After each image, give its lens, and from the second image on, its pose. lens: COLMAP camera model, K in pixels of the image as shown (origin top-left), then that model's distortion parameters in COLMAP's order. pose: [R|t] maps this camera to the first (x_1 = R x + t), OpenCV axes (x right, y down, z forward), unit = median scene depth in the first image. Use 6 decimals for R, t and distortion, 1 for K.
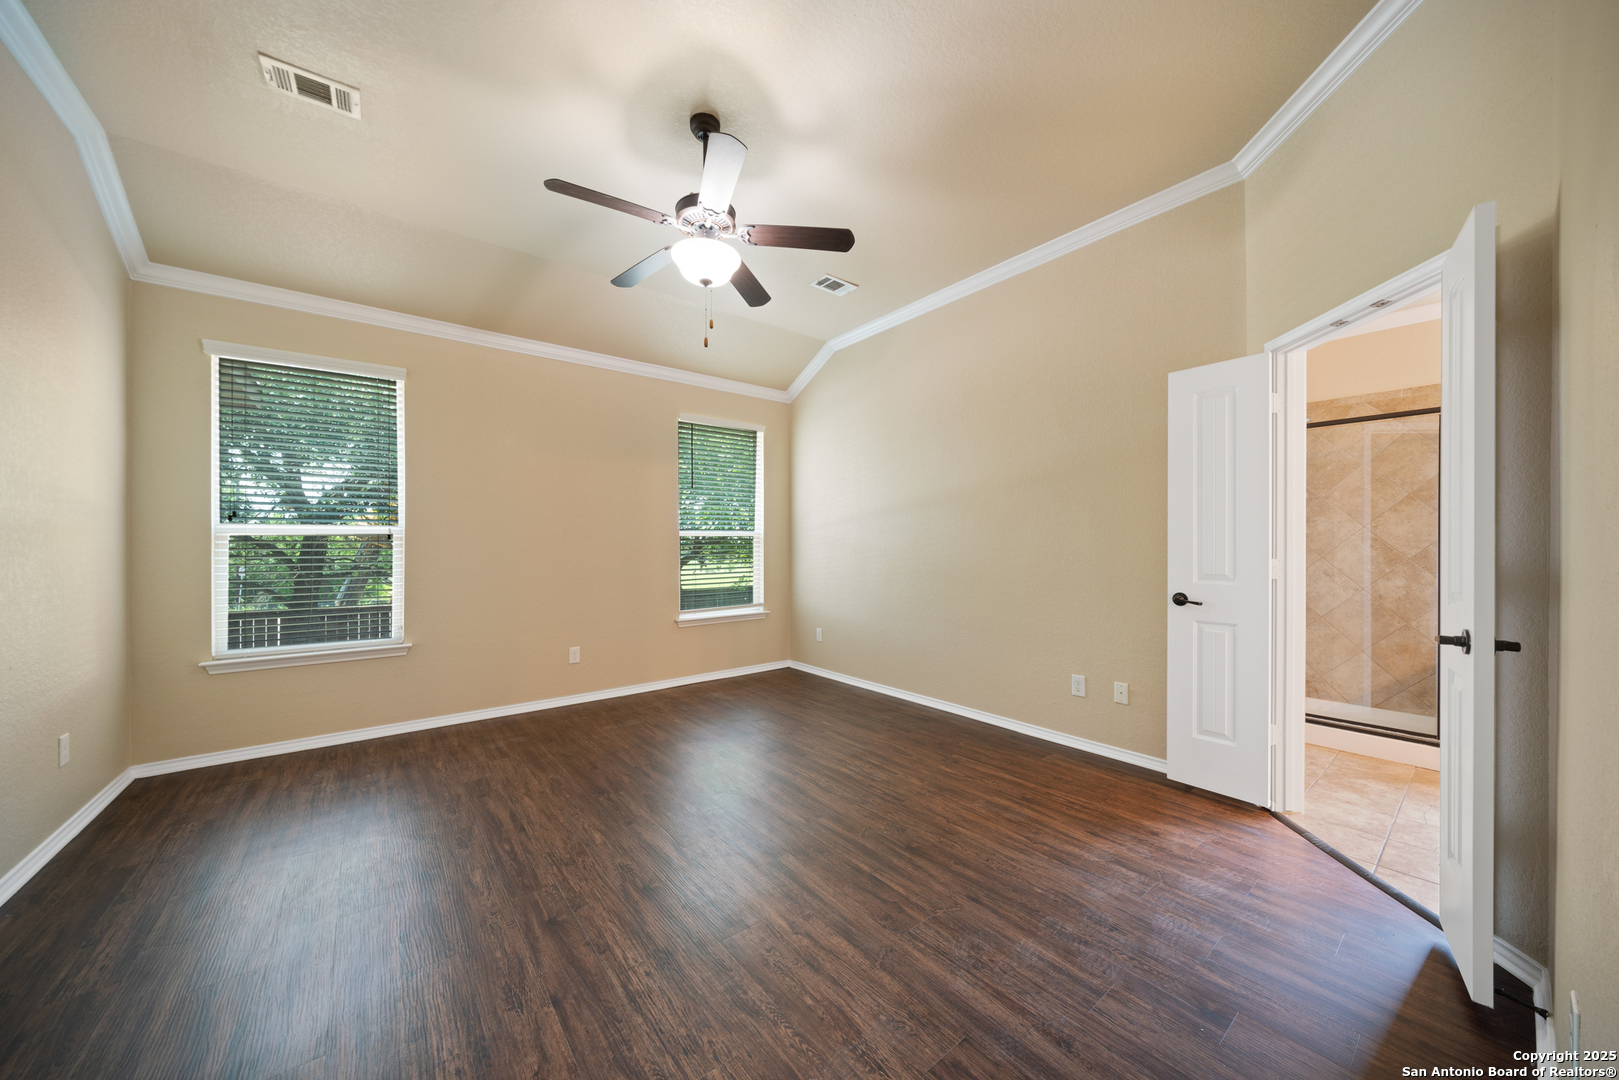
lens RADIAL K [[556.1, 0, 796.0], [0, 556.1, 552.4], [0, 0, 1]] dist [-0.007094, 0.000209]
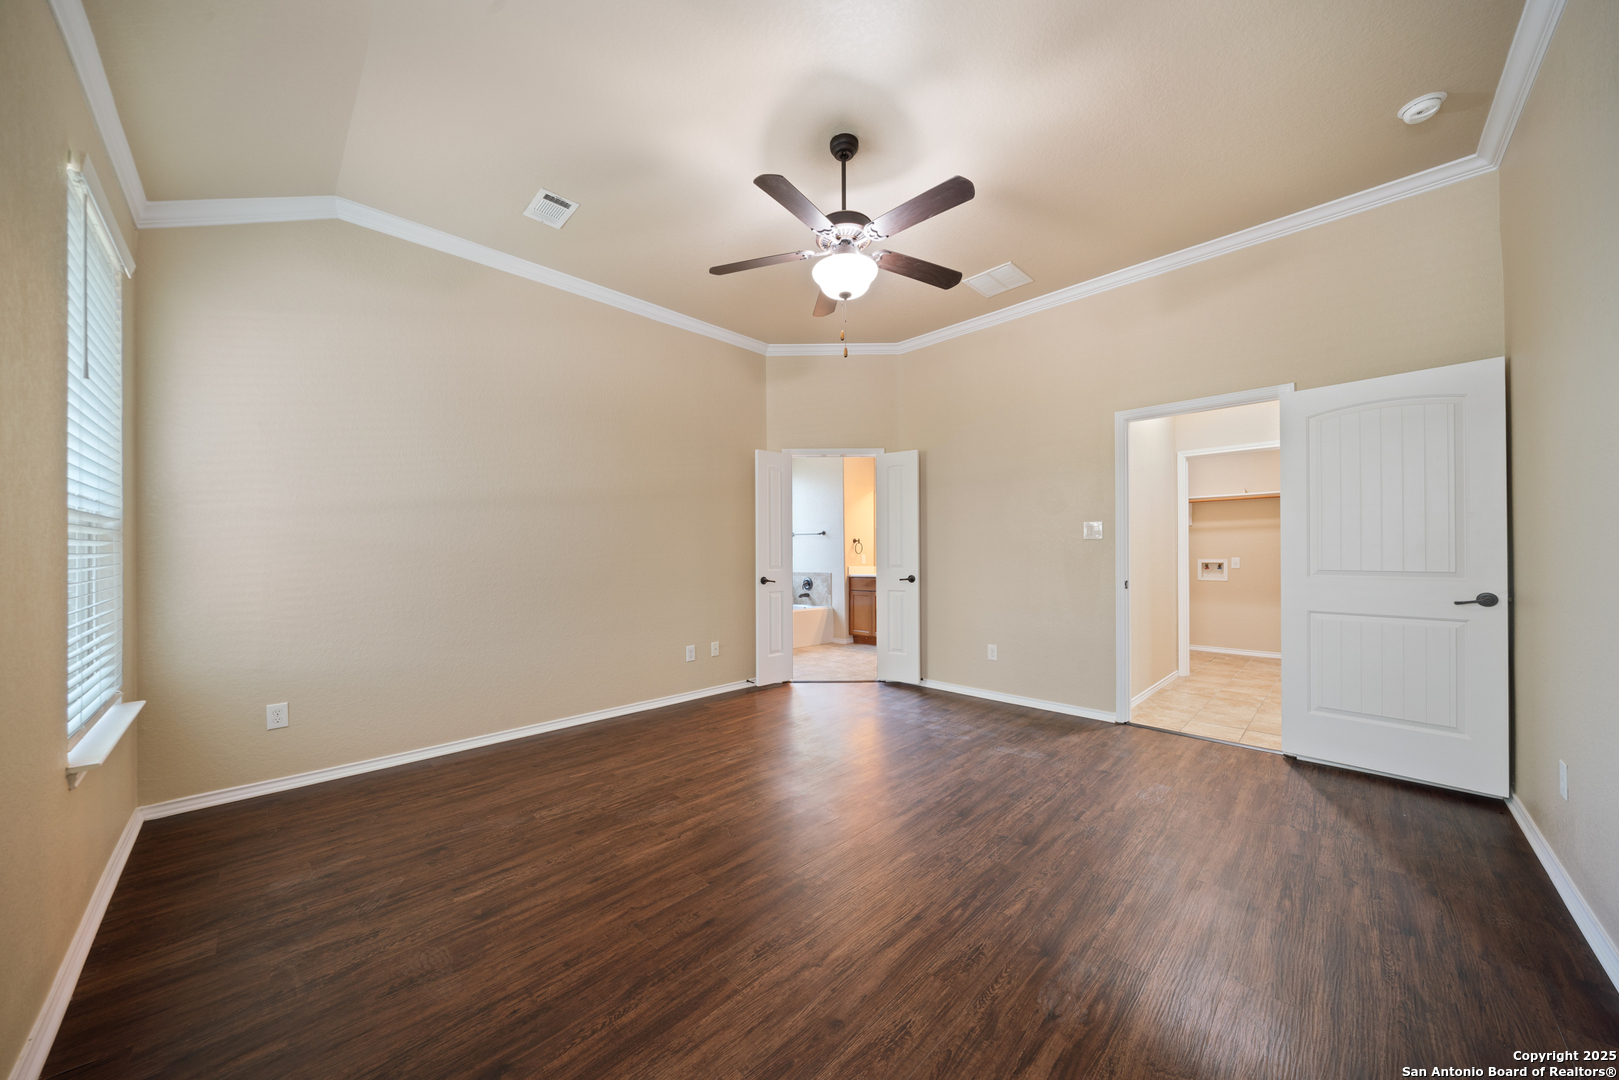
lens RADIAL K [[556.1, 0, 814.8], [0, 556.1, 552.4], [0, 0, 1]] dist [-0.007094, 0.000209]
pose [[-0.136350, 0.002858, 0.990657, -1.088427], [0.016432, 0.999865, -0.000623, -0.000237], [-0.990524, 0.016193, -0.136378, 1.095561]]
